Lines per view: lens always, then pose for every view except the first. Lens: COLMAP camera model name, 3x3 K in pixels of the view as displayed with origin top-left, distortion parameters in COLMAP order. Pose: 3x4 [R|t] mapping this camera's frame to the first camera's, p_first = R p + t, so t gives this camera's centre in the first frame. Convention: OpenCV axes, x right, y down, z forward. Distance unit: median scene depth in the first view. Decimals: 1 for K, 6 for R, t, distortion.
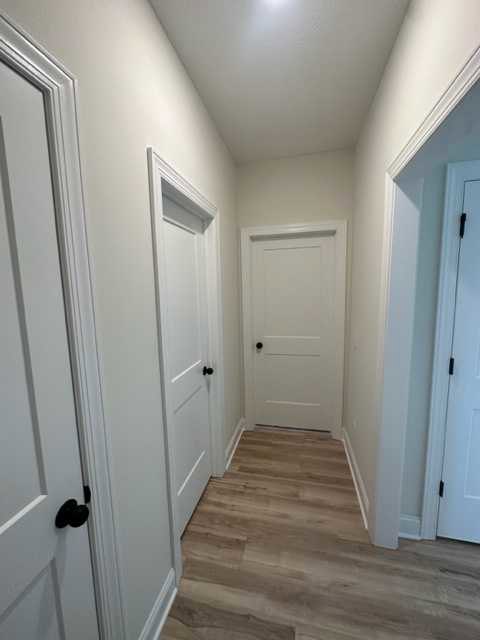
lens RADIAL K [[255.2, 0, 240.0], [0, 255.2, 320.0], [0, 0, 1]] dist [-0.001695, 0.000238]
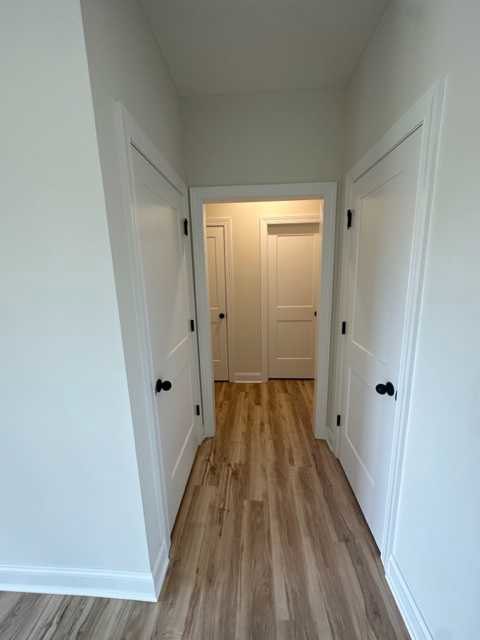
lens RADIAL K [[255.2, 0, 240.0], [0, 255.2, 320.0], [0, 0, 1]] dist [-0.001695, 0.000238]
pose [[0.173354, 0.211144, -0.961960, 1.956816], [-0.102113, 0.975337, 0.195679, -0.056845], [0.979552, 0.064307, 0.190639, 0.219859]]
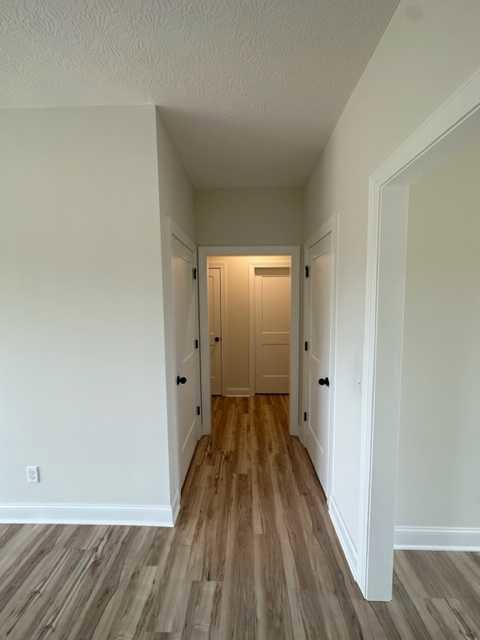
lens RADIAL K [[255.2, 0, 240.0], [0, 255.2, 320.0], [0, 0, 1]] dist [-0.001695, 0.000238]
pose [[0.203582, 0.103133, -0.973611, 2.465471], [-0.118725, 0.989698, 0.080012, -0.092425], [0.971833, 0.099303, 0.213729, 0.120006]]
